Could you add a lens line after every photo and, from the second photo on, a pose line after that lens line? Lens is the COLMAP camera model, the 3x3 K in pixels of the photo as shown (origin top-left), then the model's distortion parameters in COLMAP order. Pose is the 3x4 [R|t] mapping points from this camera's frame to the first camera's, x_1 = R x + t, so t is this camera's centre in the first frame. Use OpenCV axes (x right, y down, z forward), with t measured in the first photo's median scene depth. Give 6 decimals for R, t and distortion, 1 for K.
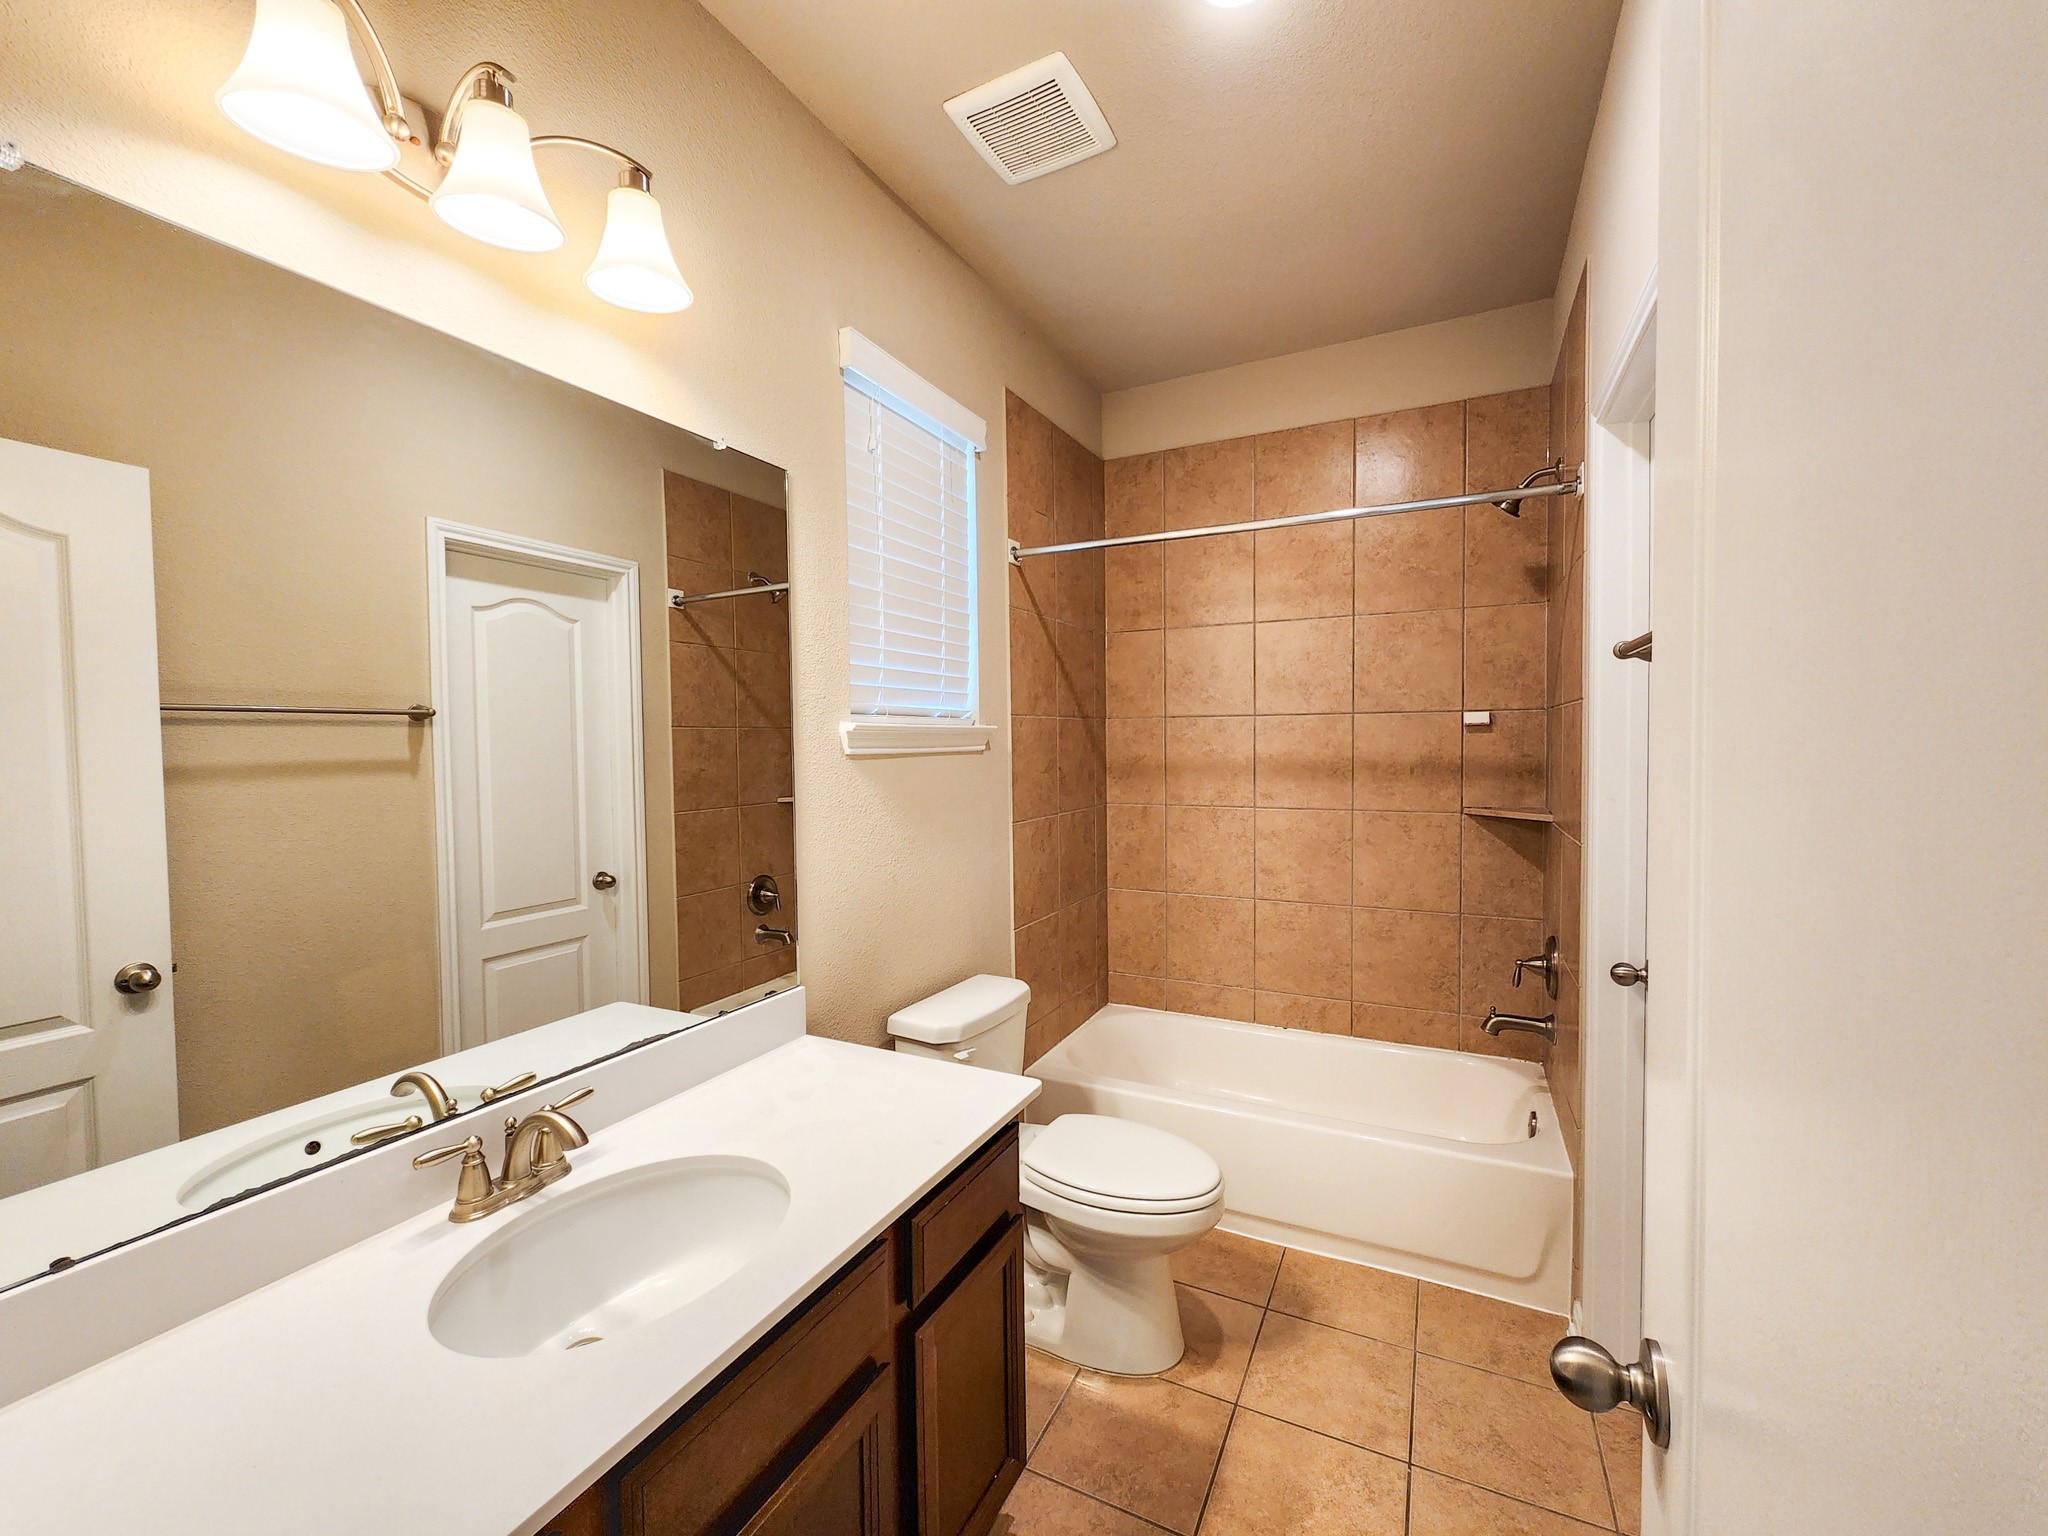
lens RADIAL K [[833.3, 0, 1026.1], [0, 833.3, 767.8], [0, 0, 1]] dist [0.000321, 0.001077]
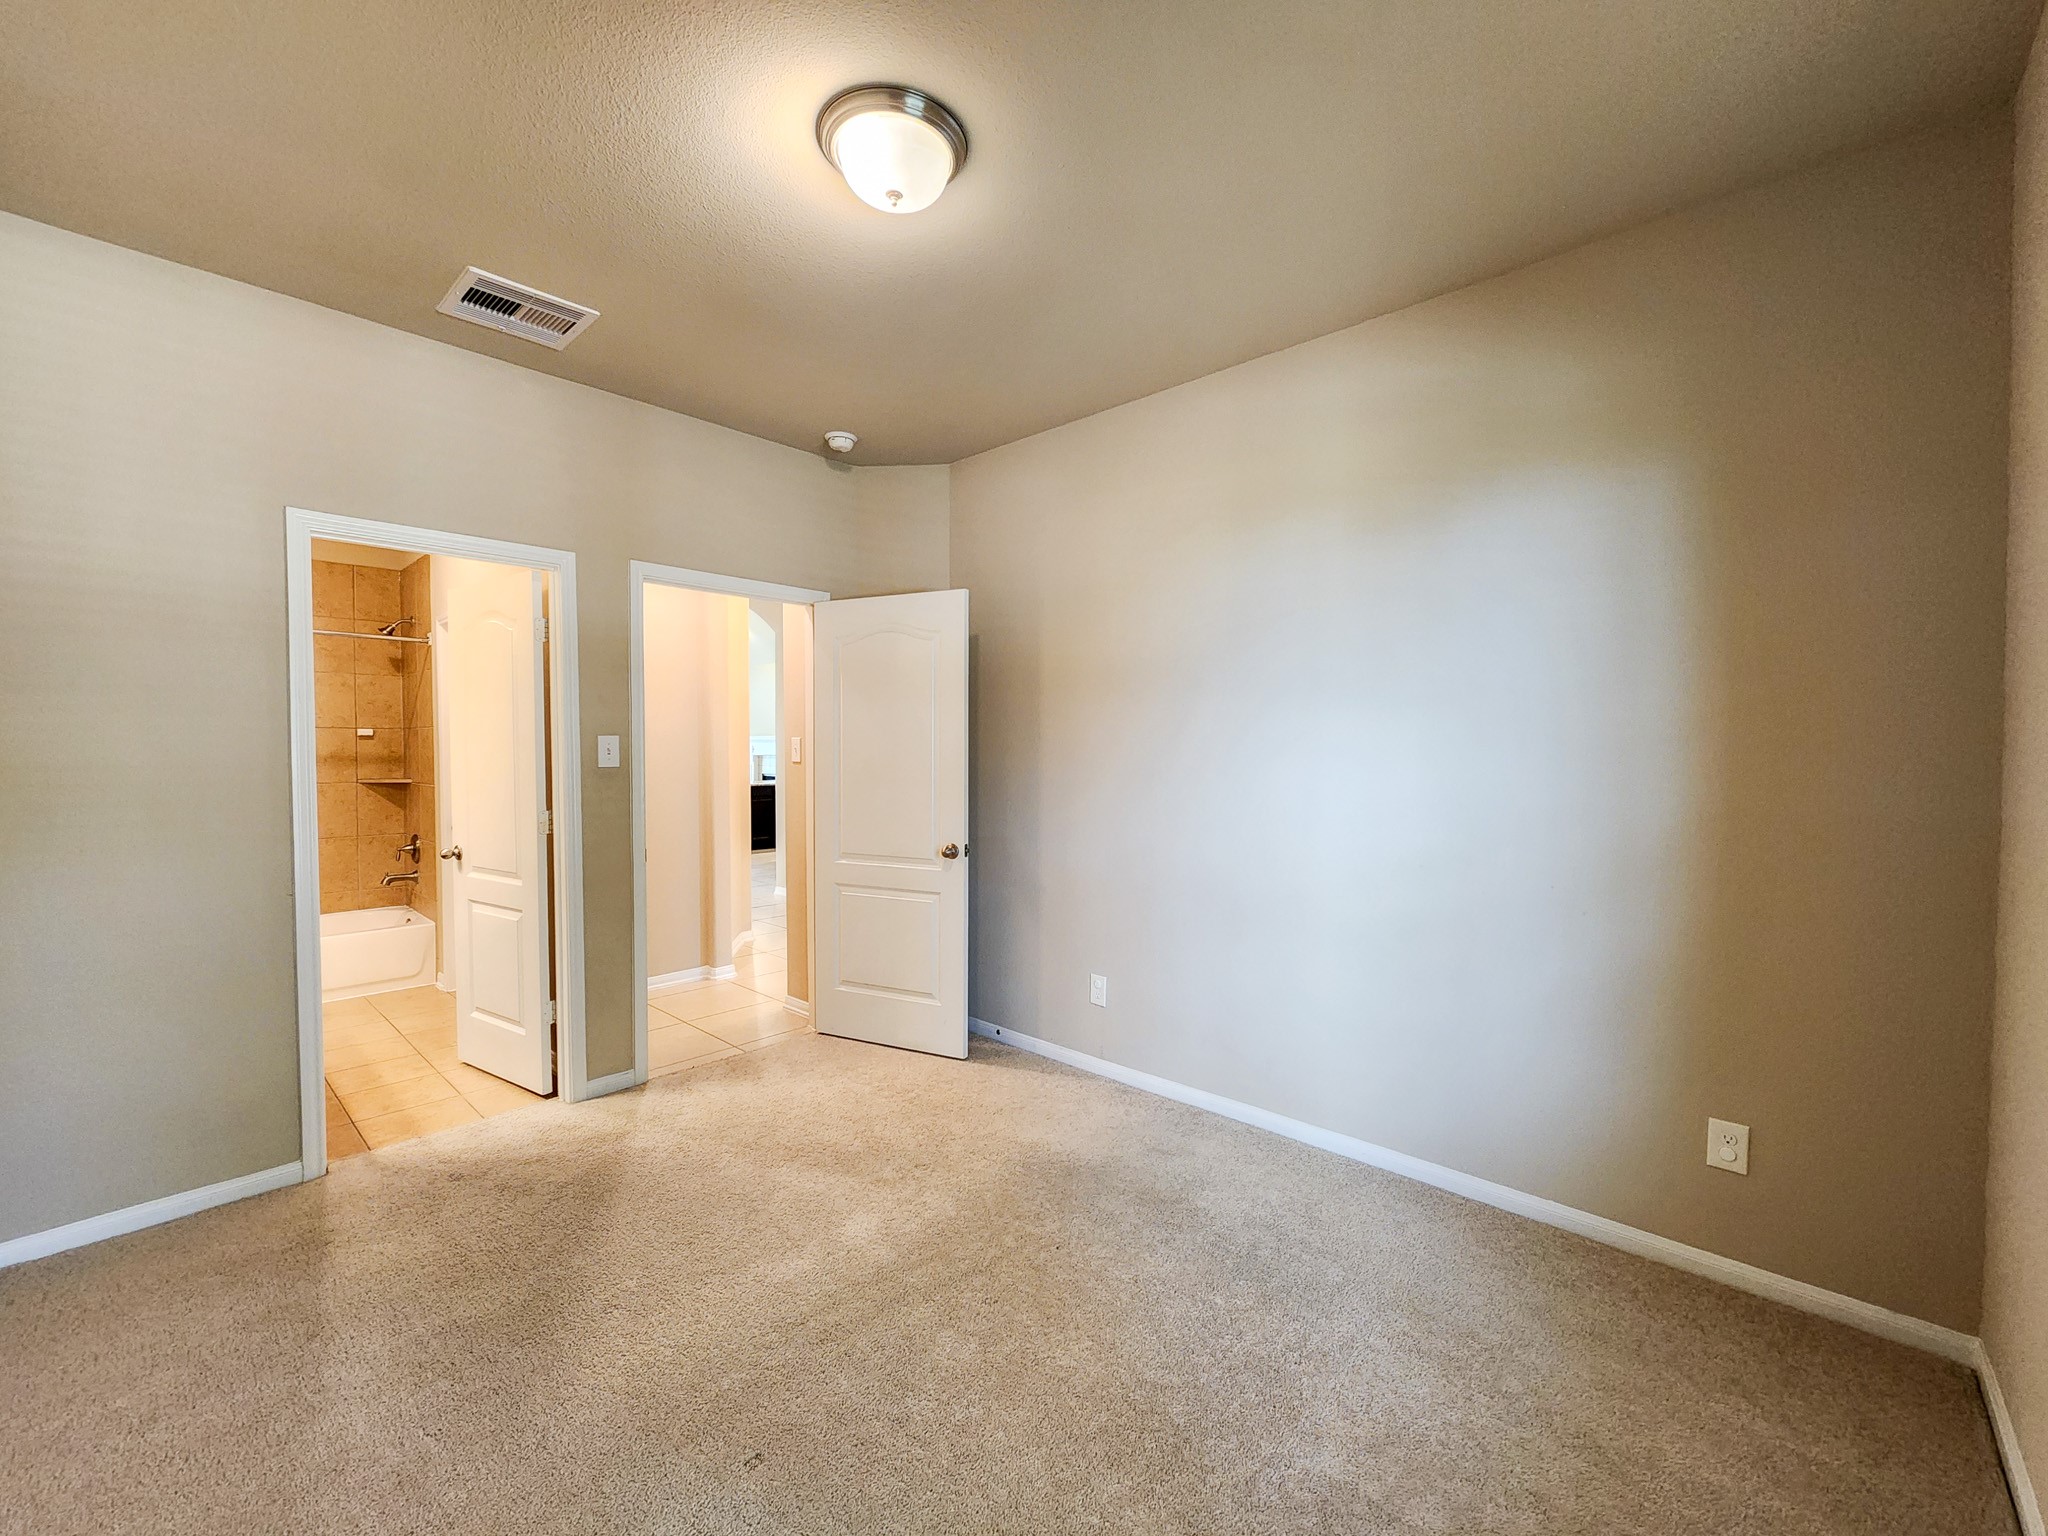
lens RADIAL K [[833.3, 0, 1025.7], [0, 833.3, 767.3], [0, 0, 1]] dist [0.000321, 0.001077]
pose [[0.269449, -0.012172, 0.962938, -0.899569], [0.034002, 0.999417, 0.003119, 0.066948], [-0.962414, 0.031901, 0.269706, -0.979094]]
